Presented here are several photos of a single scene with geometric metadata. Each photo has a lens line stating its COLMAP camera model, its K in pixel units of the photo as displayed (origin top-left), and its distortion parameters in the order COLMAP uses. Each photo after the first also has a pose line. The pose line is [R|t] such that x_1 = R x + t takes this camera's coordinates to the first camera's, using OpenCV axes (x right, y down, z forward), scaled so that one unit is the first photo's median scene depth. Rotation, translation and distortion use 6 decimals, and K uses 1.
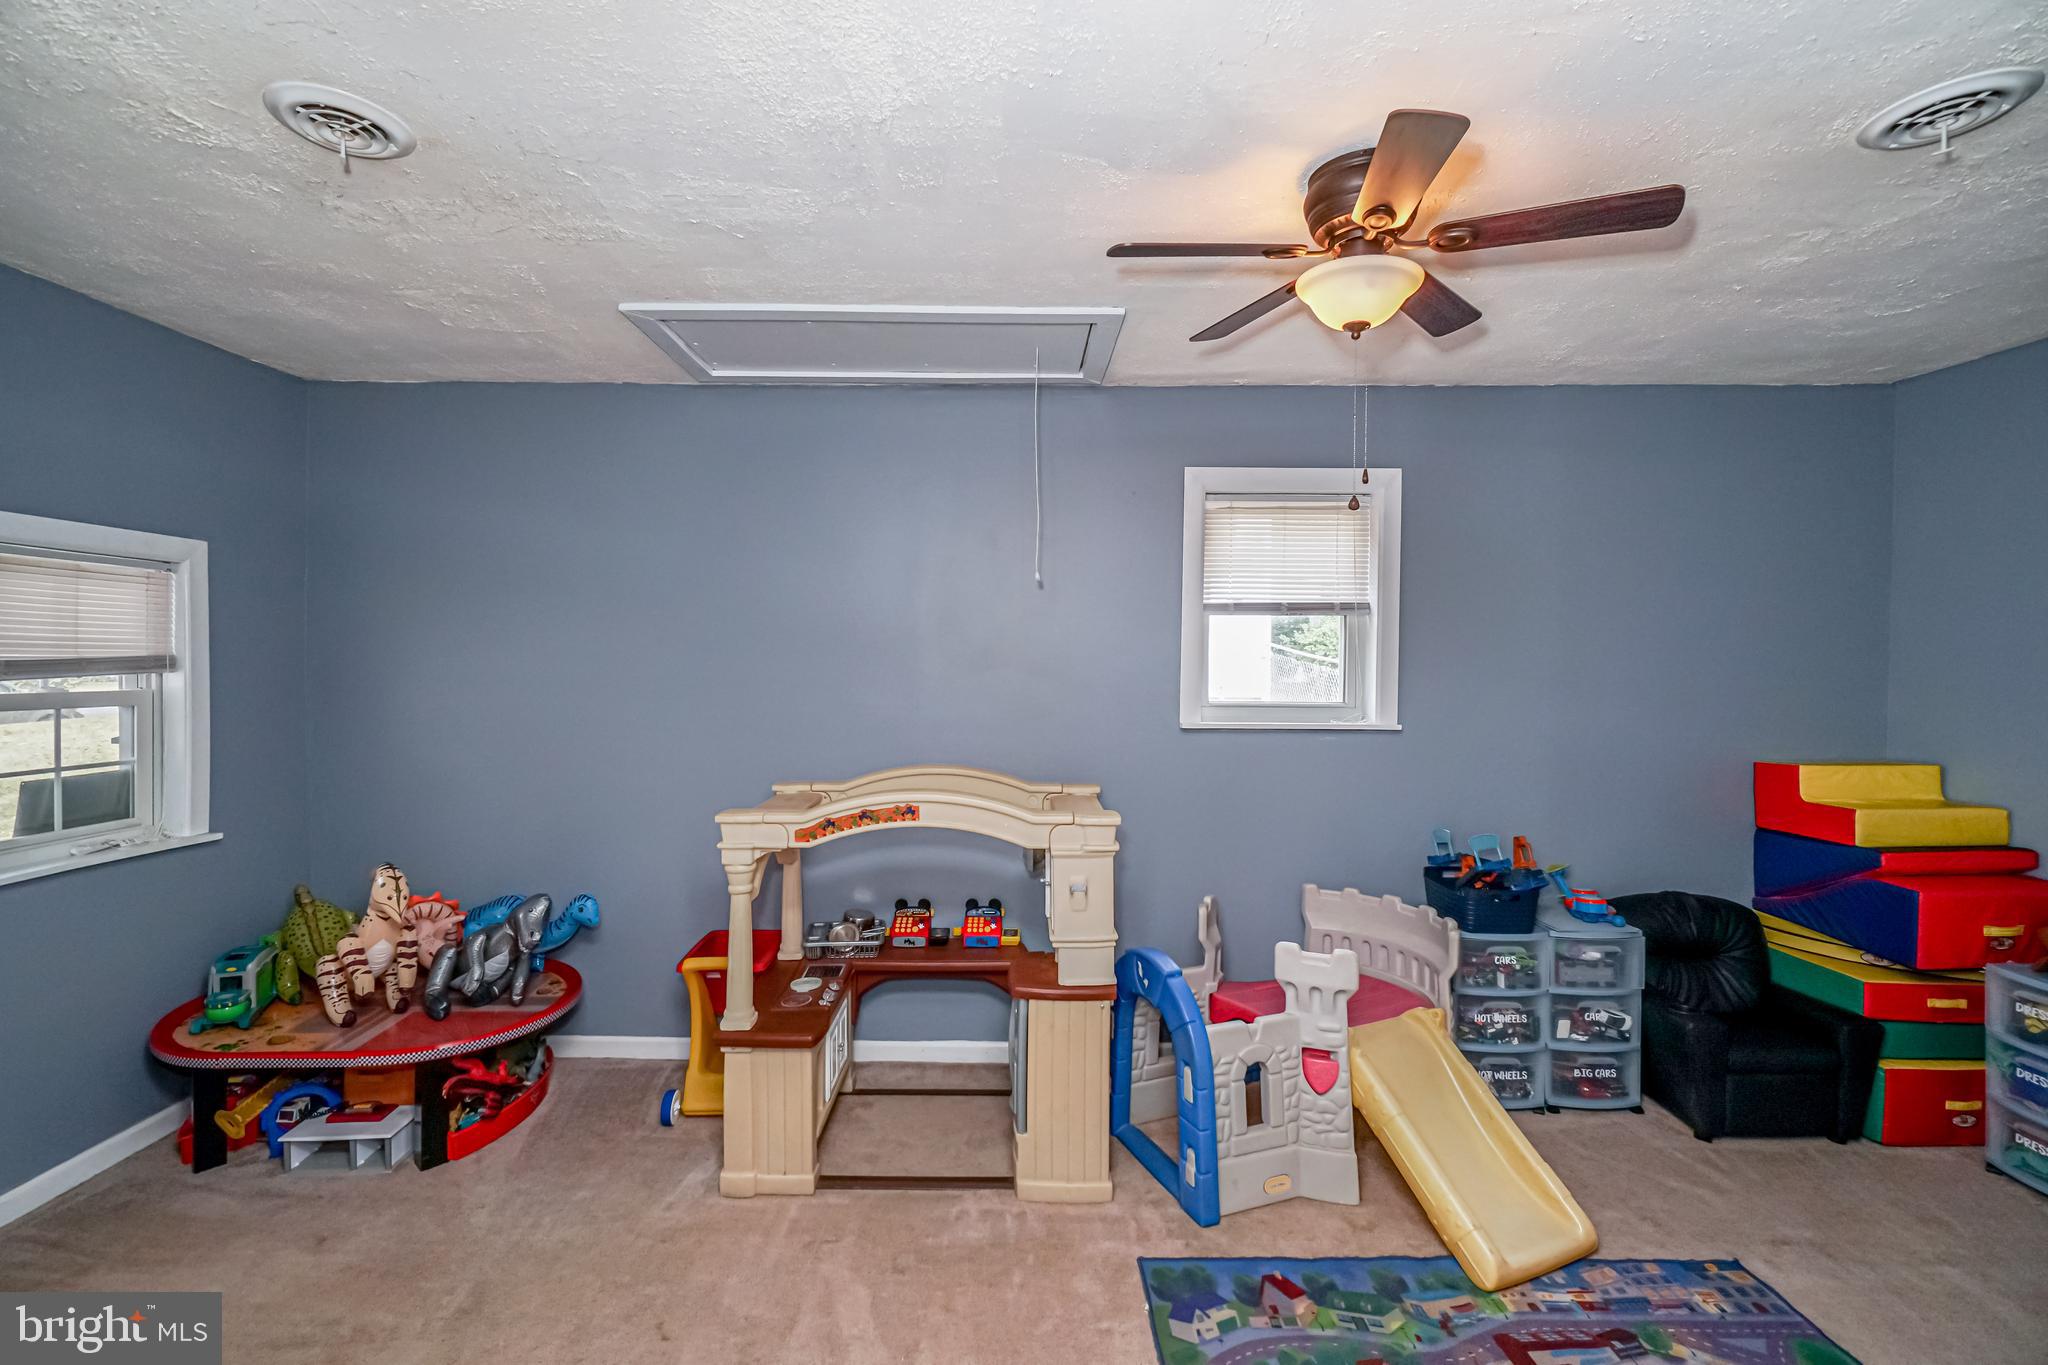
lens RADIAL K [[967.7, 0, 1021.8], [0, 967.7, 654.7], [0, 0, 1]] dist [0.002851, 0.000451]
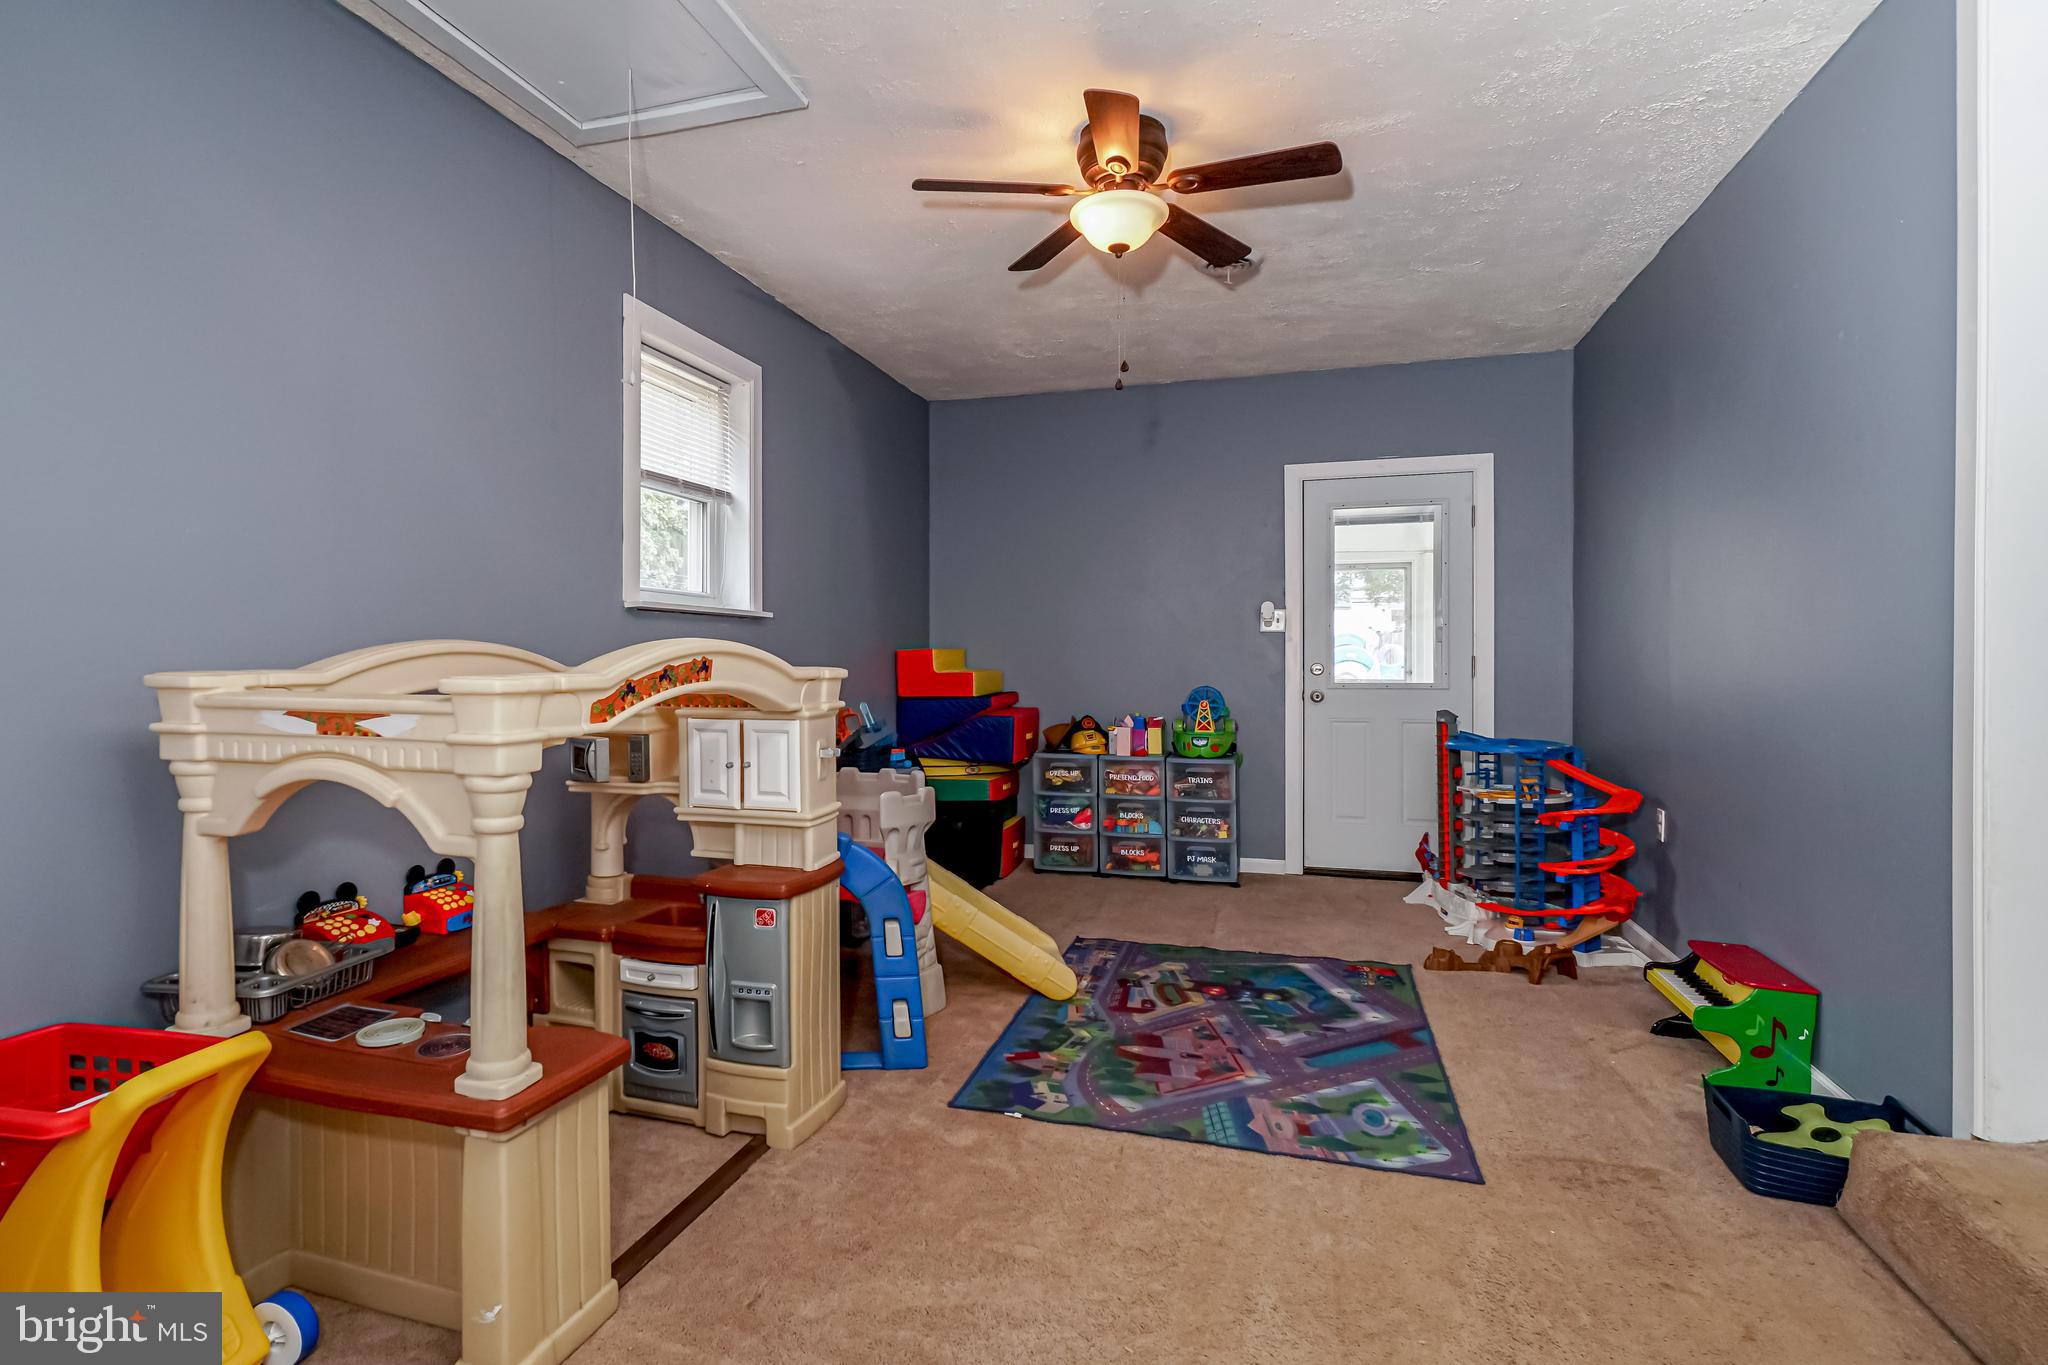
lens RADIAL K [[967.5, 0, 1020.2], [0, 967.5, 657.3], [0, 0, 1]] dist [-0.038009, -0.000019]
pose [[0.287956, -0.008589, 0.957605, -0.705774], [0.006341, 0.999955, 0.007062, 0.151342], [-0.957623, 0.004038, 0.287997, 0.589028]]
